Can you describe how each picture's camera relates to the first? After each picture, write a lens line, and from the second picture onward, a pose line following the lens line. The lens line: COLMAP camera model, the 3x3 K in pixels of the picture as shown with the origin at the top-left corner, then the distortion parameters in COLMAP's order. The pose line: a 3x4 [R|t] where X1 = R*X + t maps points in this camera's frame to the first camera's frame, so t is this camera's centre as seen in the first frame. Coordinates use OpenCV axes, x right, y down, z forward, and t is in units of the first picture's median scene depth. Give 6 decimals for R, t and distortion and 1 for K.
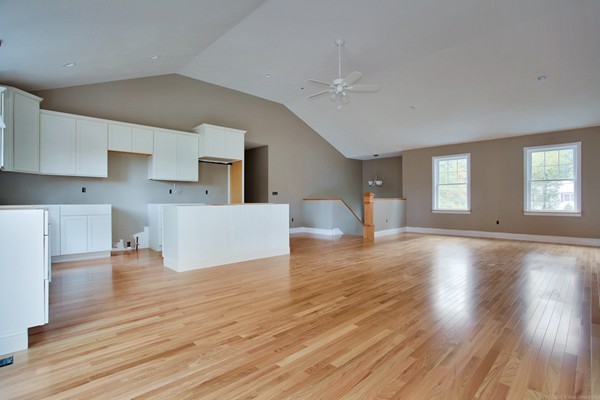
lens RADIAL K [[296.9, 0, 297.7], [0, 296.9, 200.9], [0, 0, 1]] dist [-0.061471, 0.023114]
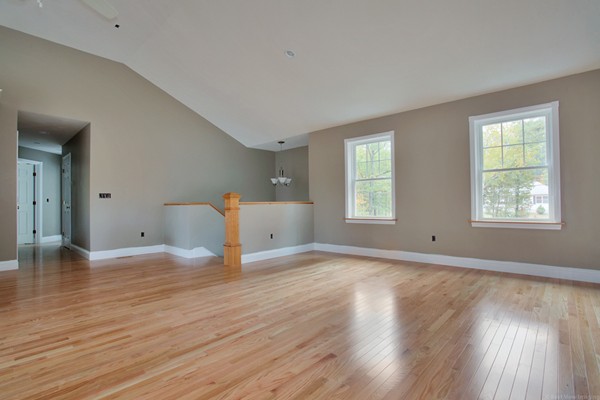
lens RADIAL K [[296.9, 0, 297.8], [0, 296.9, 199.7], [0, 0, 1]] dist [-0.061471, 0.023114]
pose [[0.998443, -0.007089, 0.055336, 0.414507], [0.008166, 0.999781, -0.019260, 0.000058], [-0.055187, 0.019682, 0.998282, 0.436160]]
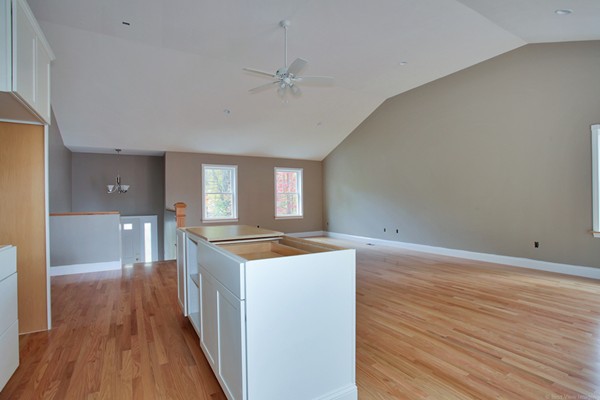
lens RADIAL K [[296.9, 0, 302.4], [0, 296.9, 202.9], [0, 0, 1]] dist [-0.061471, 0.023114]
pose [[0.227025, -0.006037, 0.973870, -0.523089], [0.013617, 0.999903, 0.003024, -0.030099], [-0.973794, 0.012574, 0.227086, 0.620437]]
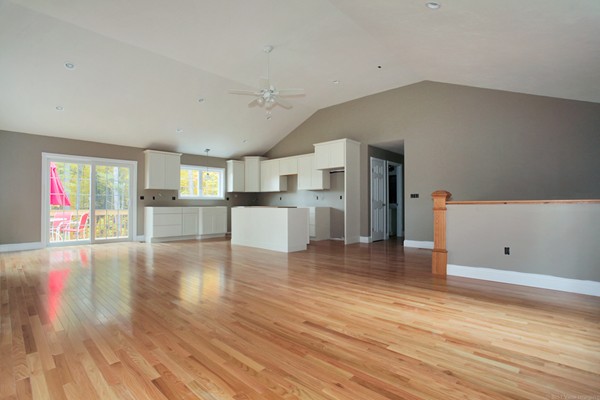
lens RADIAL K [[296.9, 0, 302.8], [0, 296.9, 198.3], [0, 0, 1]] dist [-0.061471, 0.023114]
pose [[0.043490, -0.019571, -0.998862, 0.930990], [-0.001229, 0.999806, -0.019643, -0.002898], [0.999053, 0.002082, 0.043458, 0.865880]]
